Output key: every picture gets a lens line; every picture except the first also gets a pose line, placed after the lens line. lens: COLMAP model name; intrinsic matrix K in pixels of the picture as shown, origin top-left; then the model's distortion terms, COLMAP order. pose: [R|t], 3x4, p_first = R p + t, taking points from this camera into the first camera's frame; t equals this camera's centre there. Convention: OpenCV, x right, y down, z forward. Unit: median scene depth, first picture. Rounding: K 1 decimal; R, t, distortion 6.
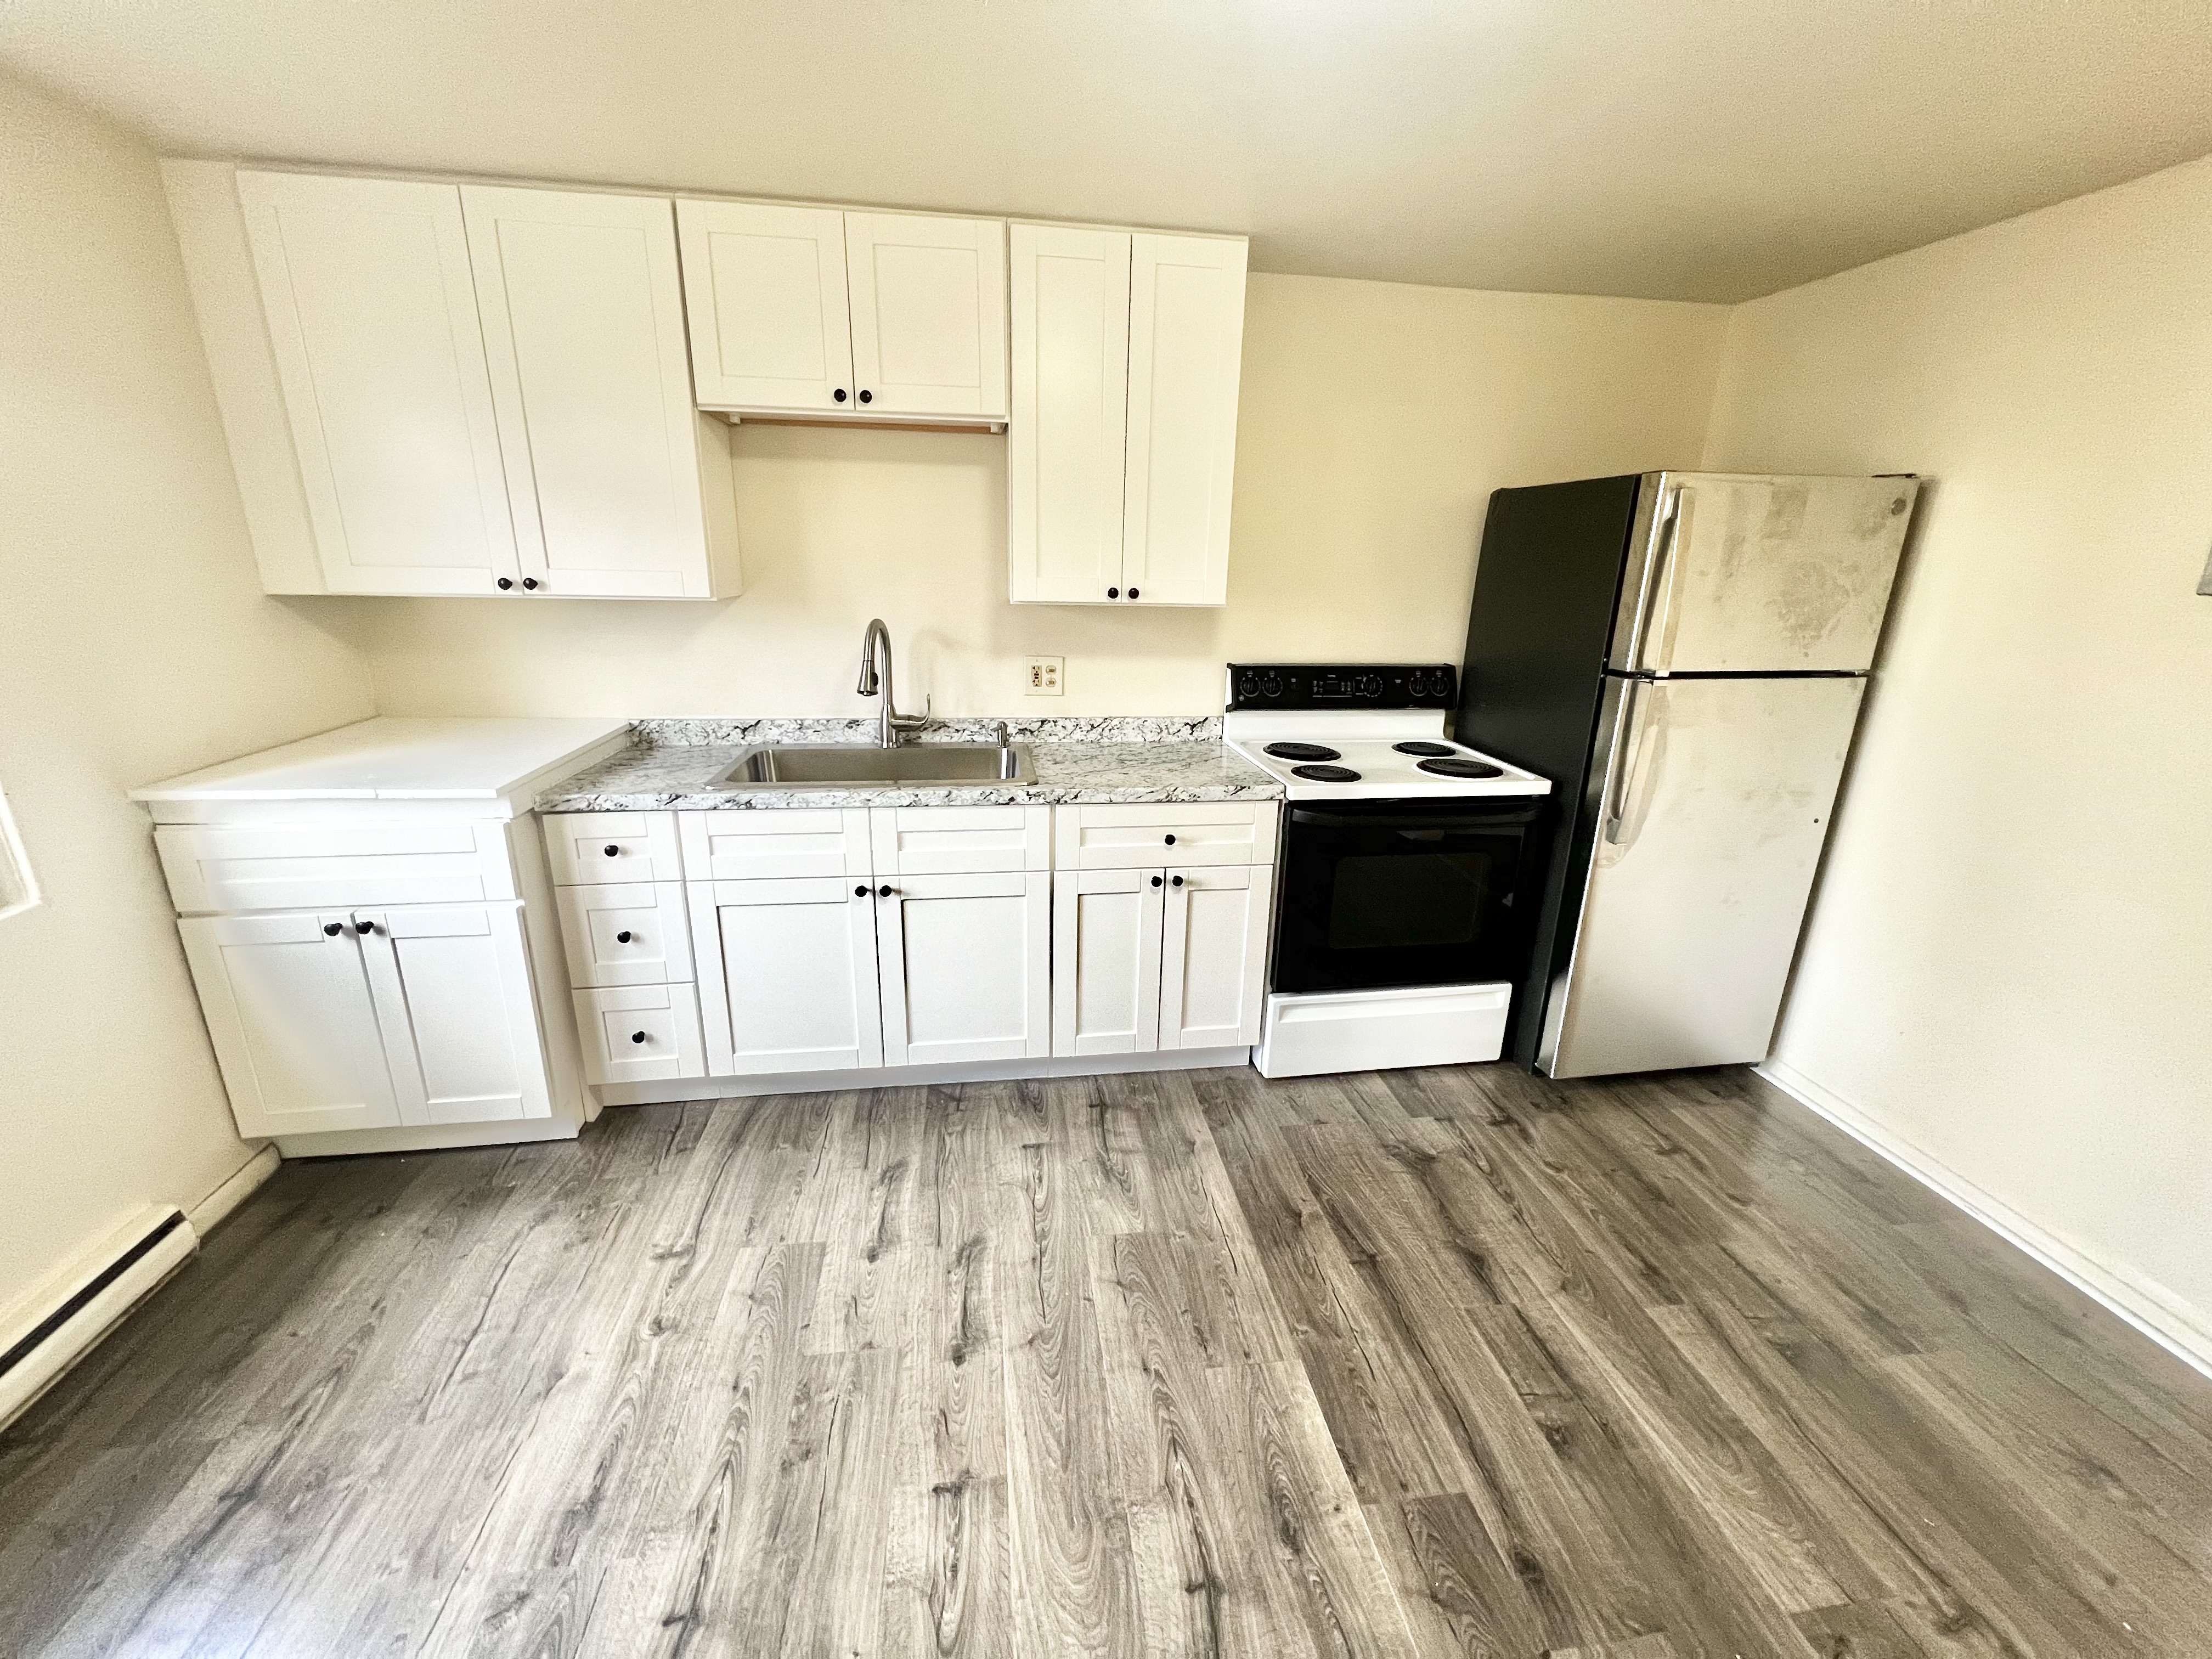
lens RADIAL K [[880.6, 0, 1102.8], [0, 880.6, 823.9], [0, 0, 1]] dist [-0.001995, 0.000349]
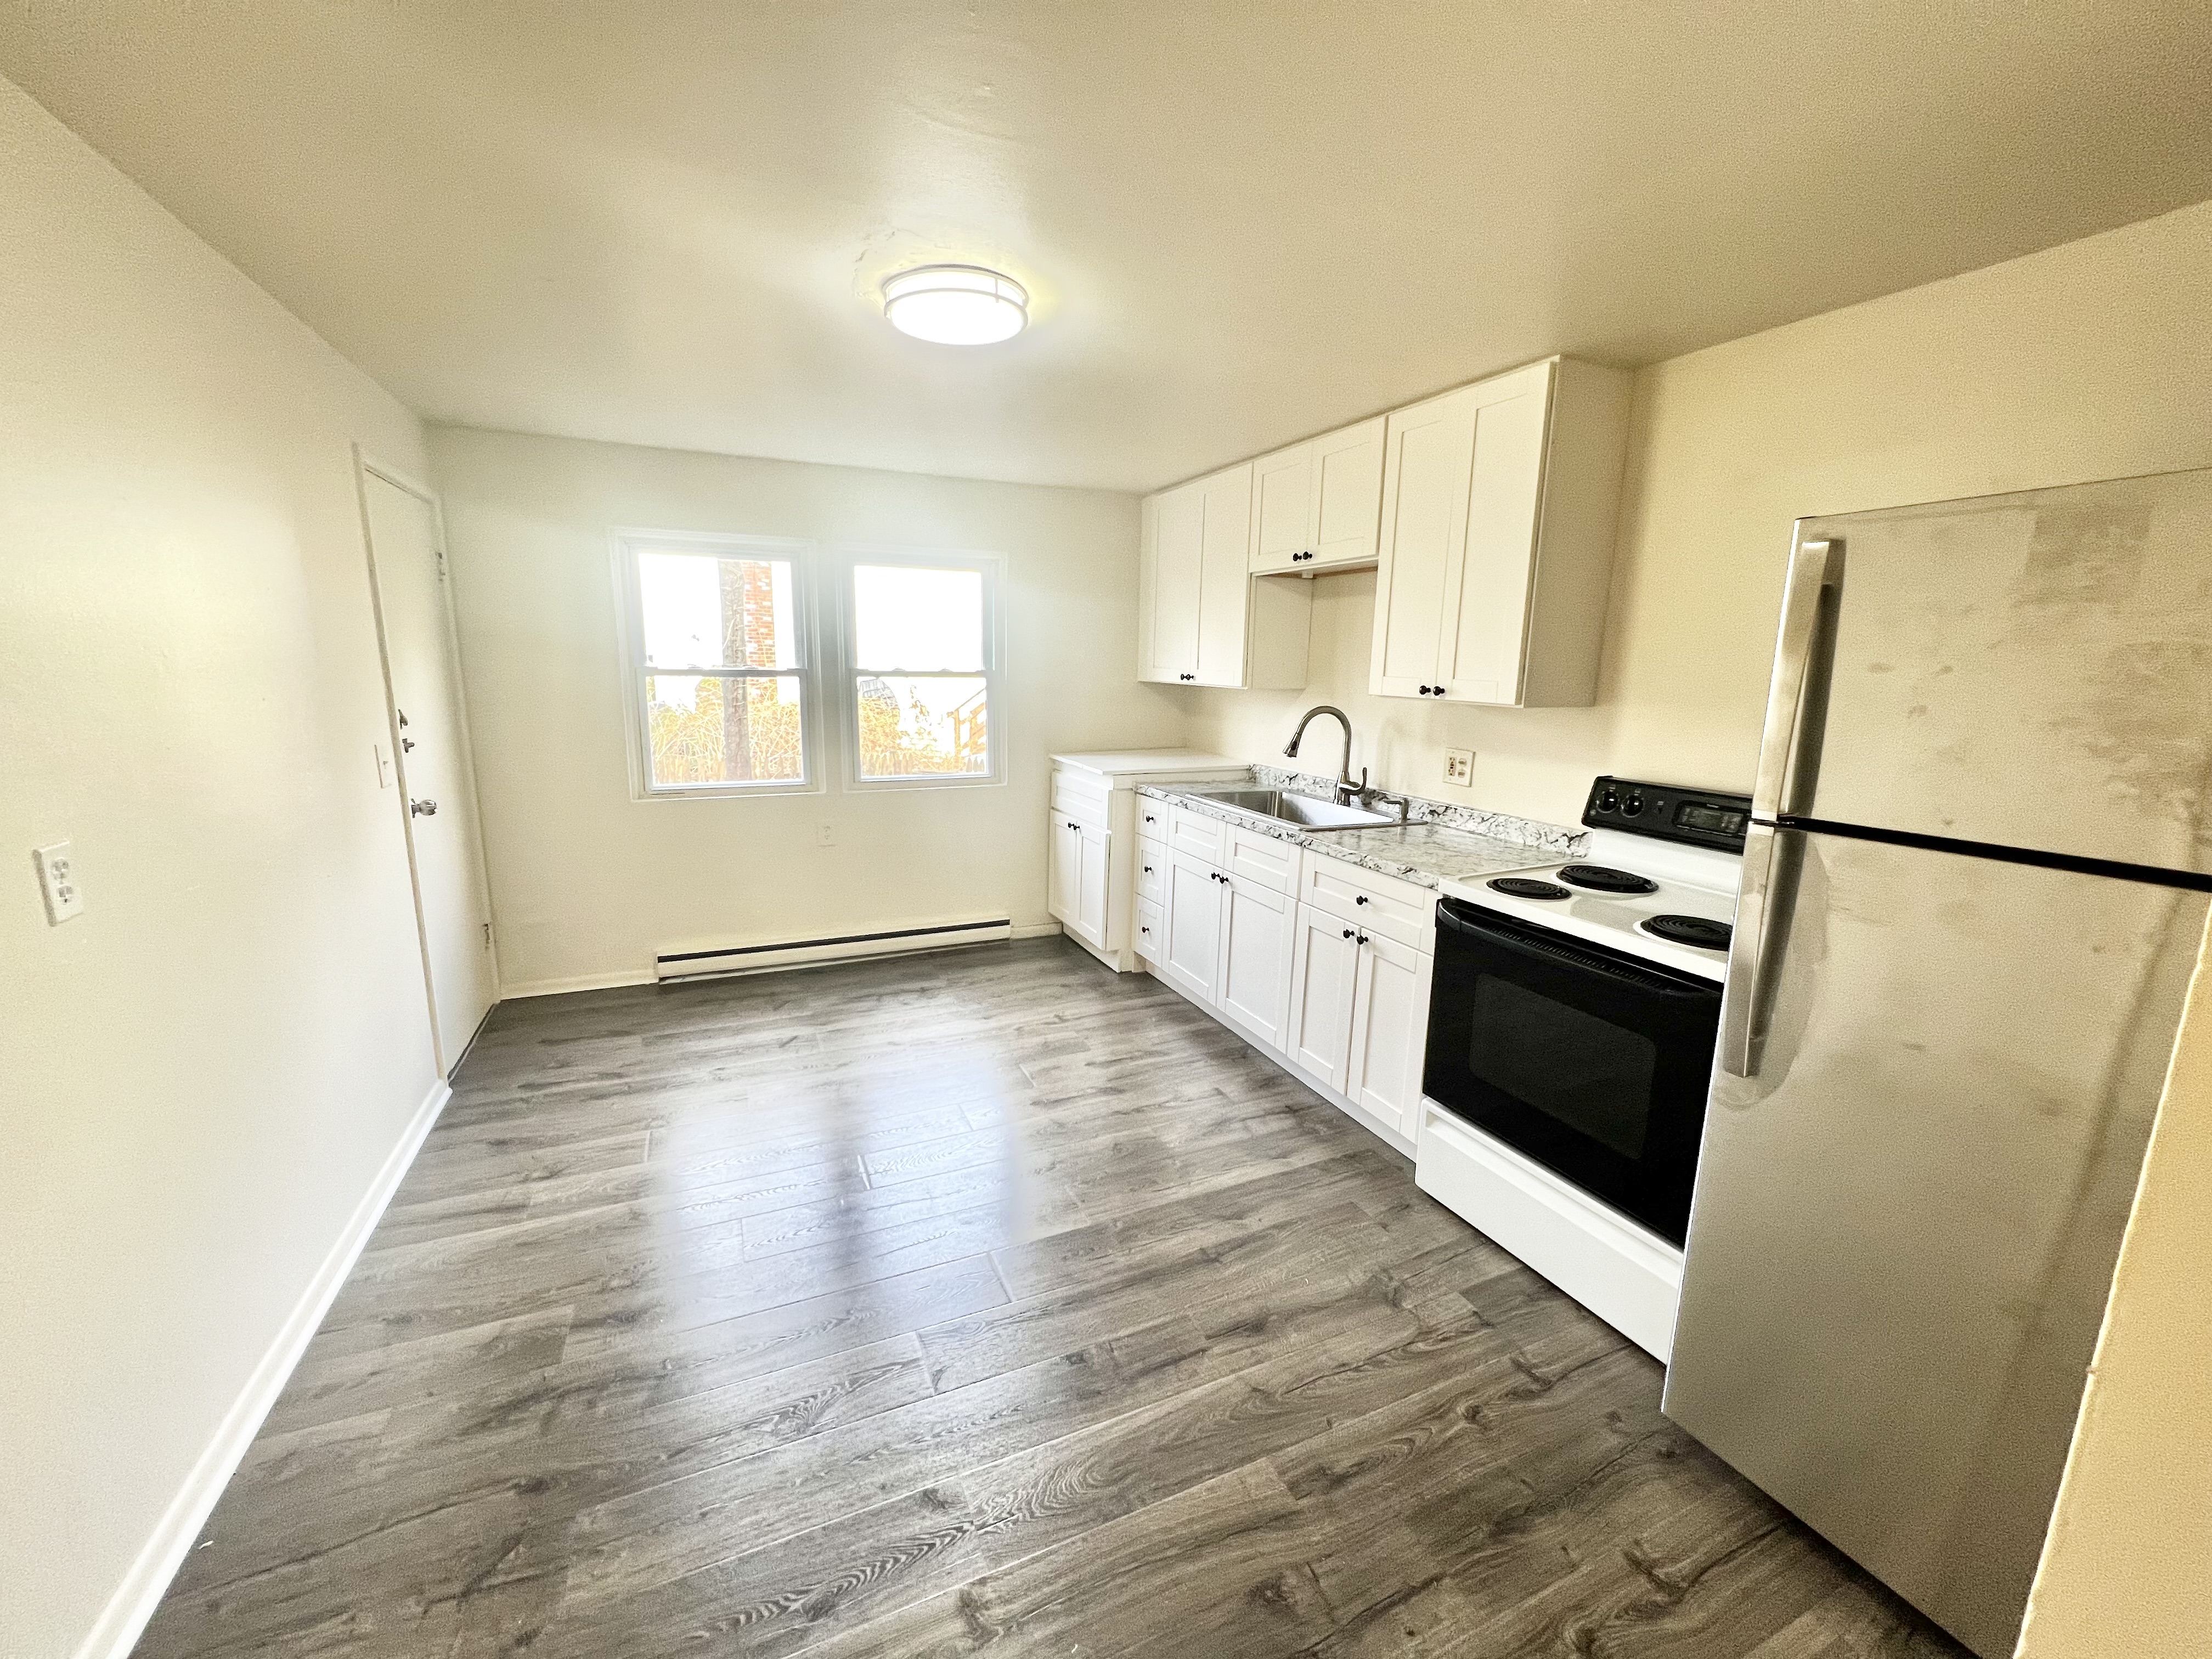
lens RADIAL K [[880.6, 0, 1107.9], [0, 880.6, 824.9], [0, 0, 1]] dist [-0.001995, 0.000349]
pose [[0.281670, 0.163392, -0.945497, 1.096208], [-0.292069, 0.953234, 0.077719, -0.071351], [0.913979, 0.254260, 0.316219, 0.339768]]
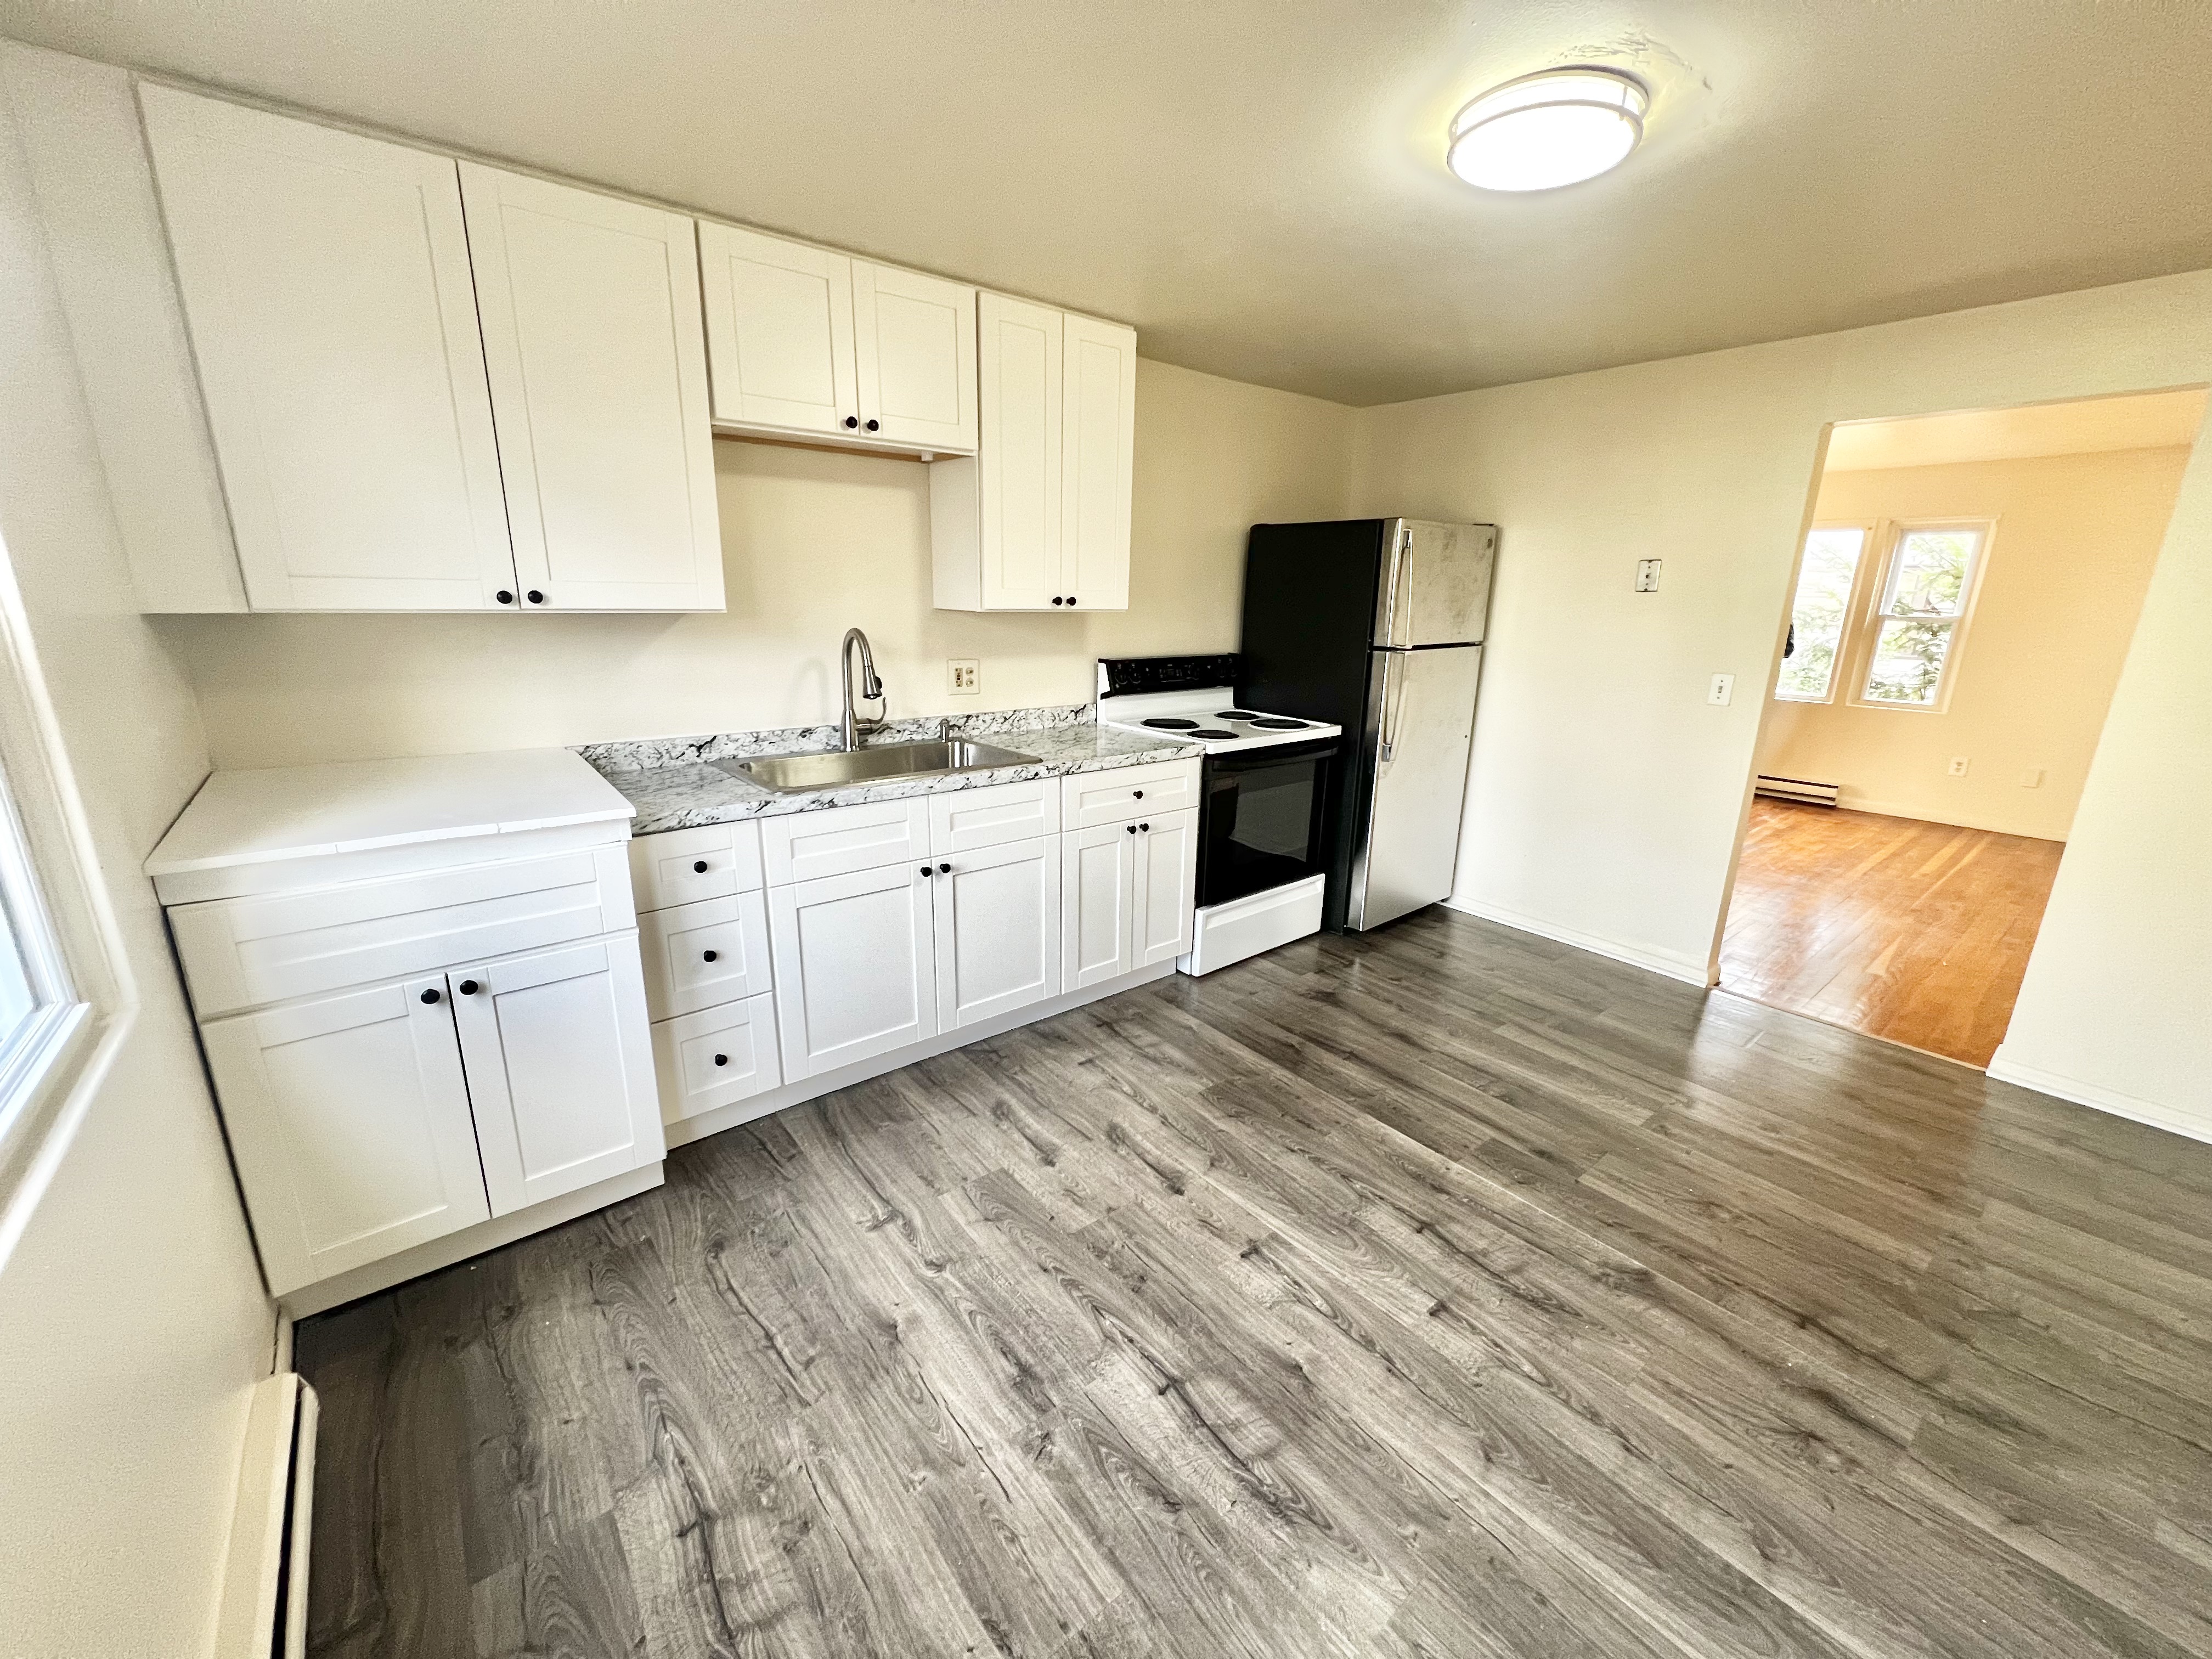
lens RADIAL K [[880.6, 0, 1104.4], [0, 880.6, 823.3], [0, 0, 1]] dist [-0.001995, 0.000349]
pose [[0.858591, -0.136678, 0.494106, -0.626477], [0.147912, 0.988863, 0.016515, 0.031595], [-0.490860, 0.058905, 0.869245, -0.070167]]
